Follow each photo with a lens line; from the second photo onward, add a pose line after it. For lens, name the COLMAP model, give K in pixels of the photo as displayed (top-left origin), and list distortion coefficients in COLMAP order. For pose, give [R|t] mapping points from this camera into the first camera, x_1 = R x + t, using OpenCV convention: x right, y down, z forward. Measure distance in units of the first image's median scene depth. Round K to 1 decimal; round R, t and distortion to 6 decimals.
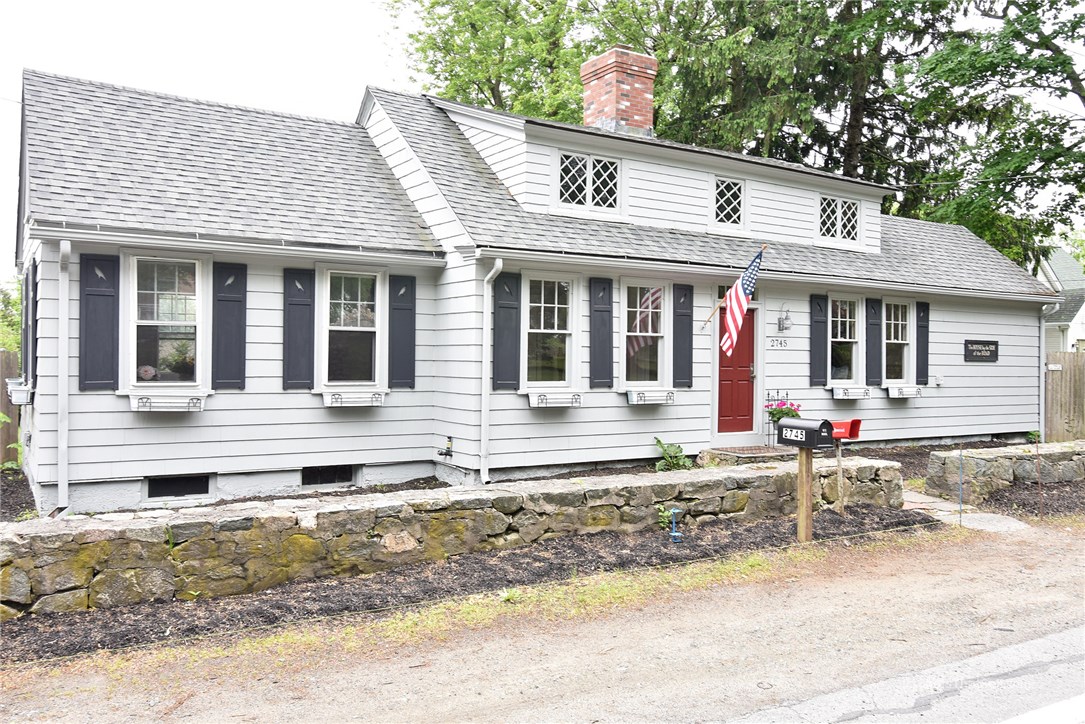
lens RADIAL K [[890.3, 0, 542.5], [0, 890.3, 362.0], [0, 0, 1]] dist [-0.003673, -0.001212]
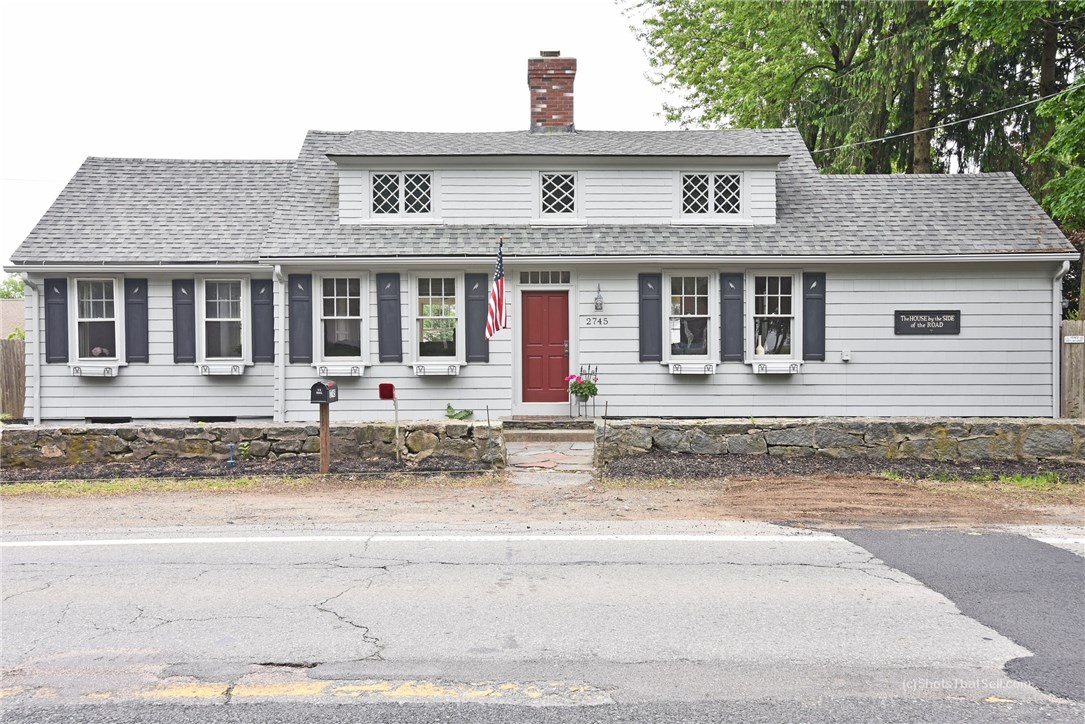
lens RADIAL K [[971.0, 0, 542.5], [0, 971.0, 362.0], [0, 0, 1]] dist [0.050230, 0.003847]
pose [[0.846169, -0.003128, -0.532906, 1.006610], [0.011279, 0.999864, 0.012042, 0.015985], [0.532796, -0.016200, 0.846089, -0.034318]]
